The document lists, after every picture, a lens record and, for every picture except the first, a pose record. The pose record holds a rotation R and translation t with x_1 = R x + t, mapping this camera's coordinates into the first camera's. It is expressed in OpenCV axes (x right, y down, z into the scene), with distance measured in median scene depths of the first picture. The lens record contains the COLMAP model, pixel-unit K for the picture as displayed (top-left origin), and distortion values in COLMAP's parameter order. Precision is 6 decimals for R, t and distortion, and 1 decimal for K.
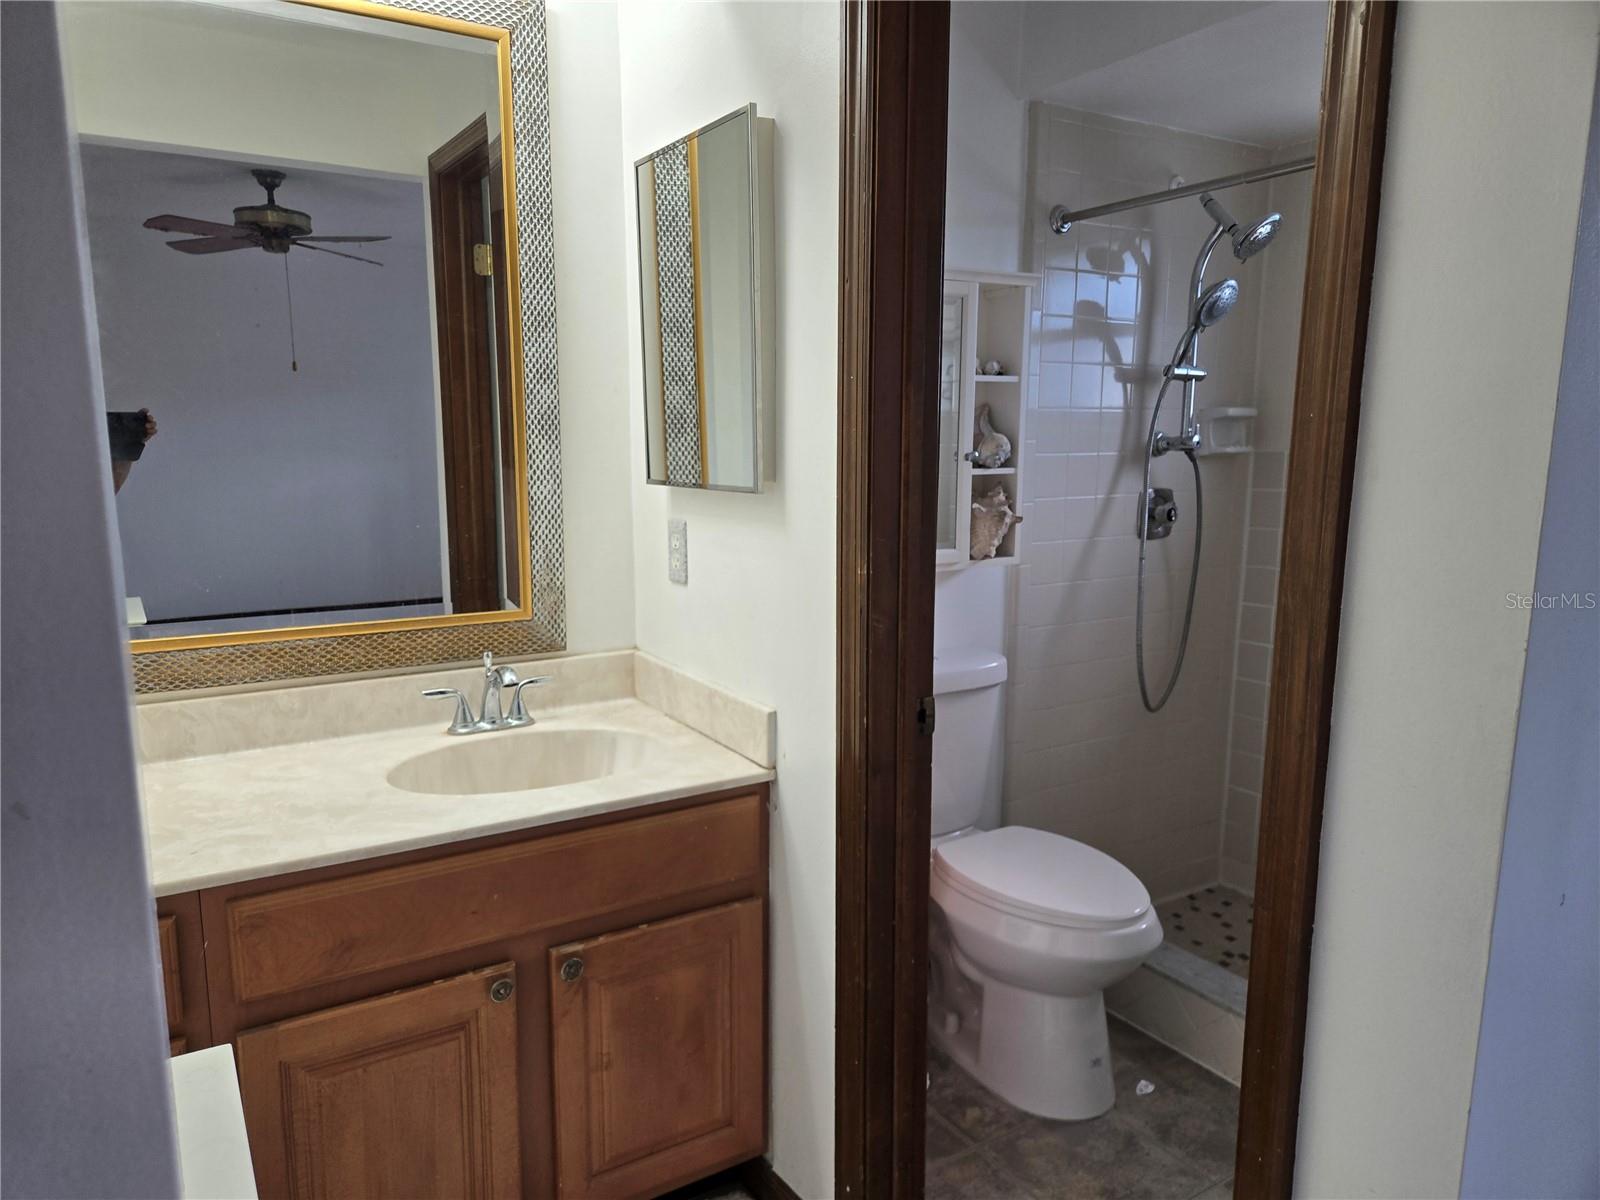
lens RADIAL K [[1106.0, 0, 801.2], [0, 1106.0, 628.2], [0, 0, 1]] dist [0.137513, -0.000112]
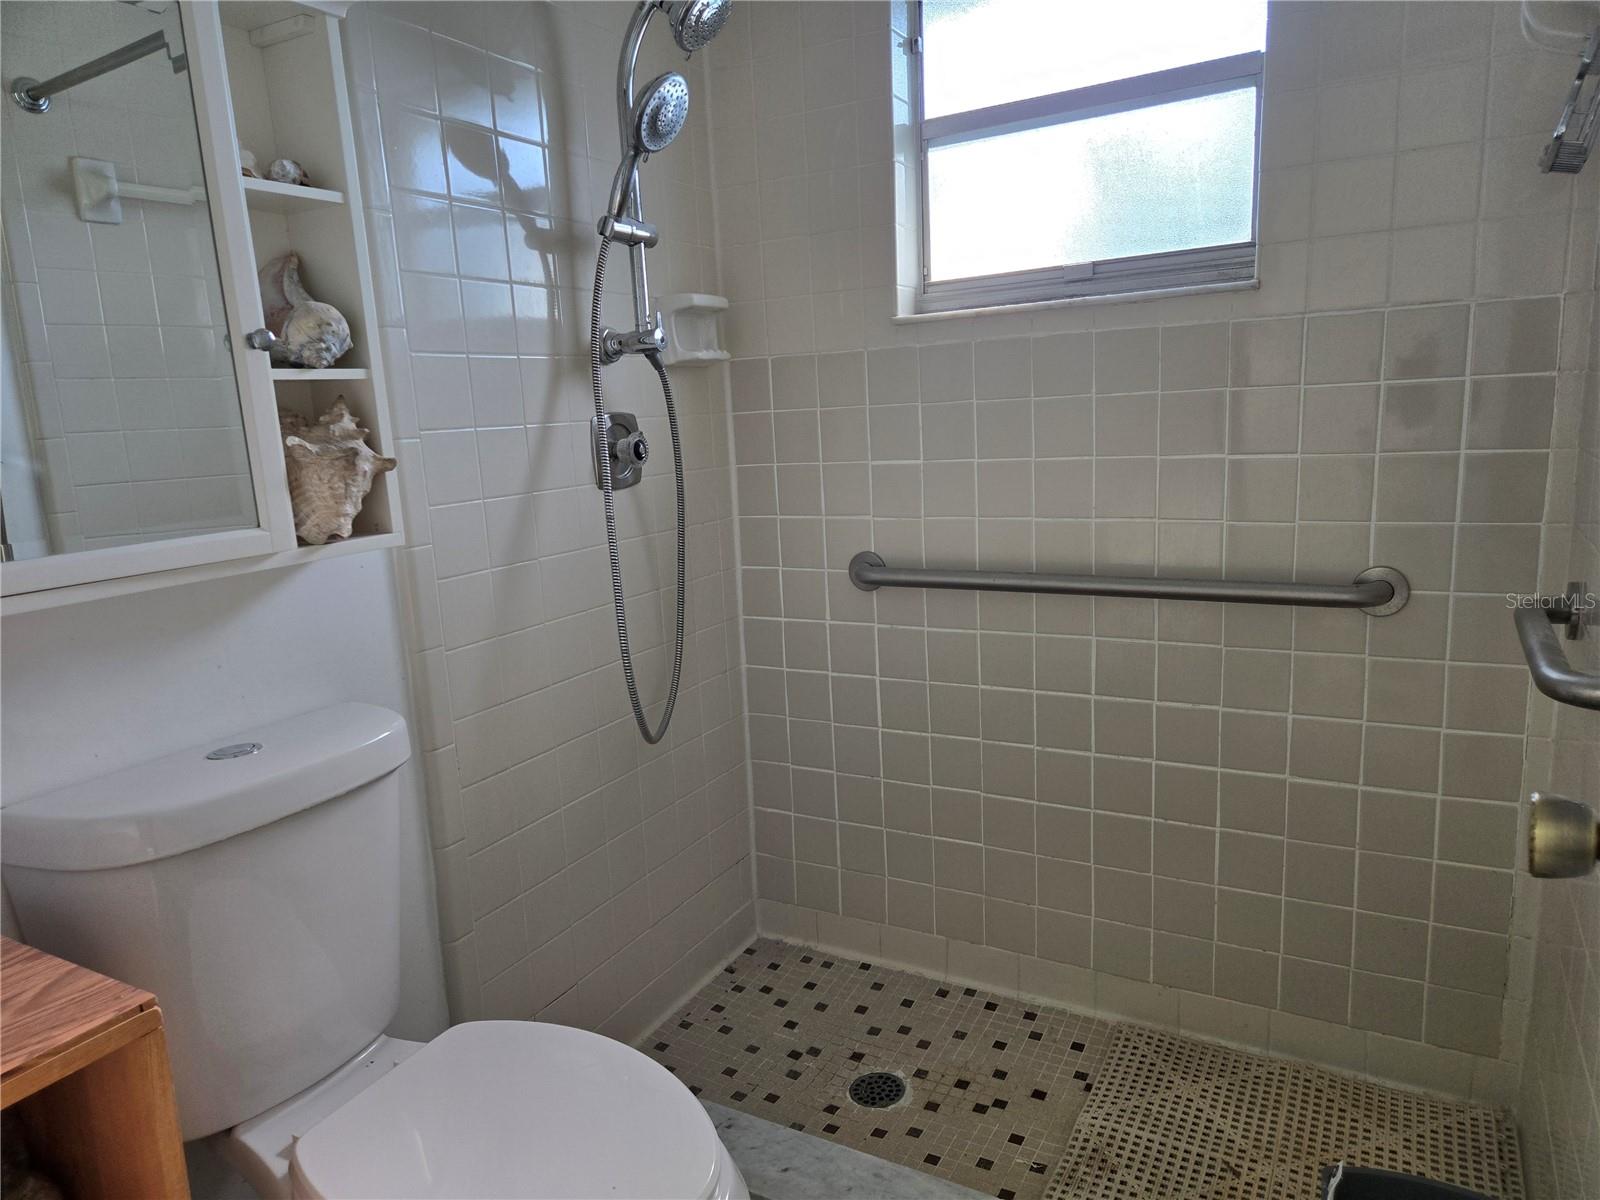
lens RADIAL K [[1040.4, 0, 800.0], [0, 1040.4, 600.0], [0, 0, 1]] dist [0.003053, -0.000594]
pose [[0.875048, -0.134464, 0.464985, 0.116544], [0.135123, 0.990309, 0.032092, -0.019823], [-0.464794, 0.034748, 0.884737, 0.427075]]
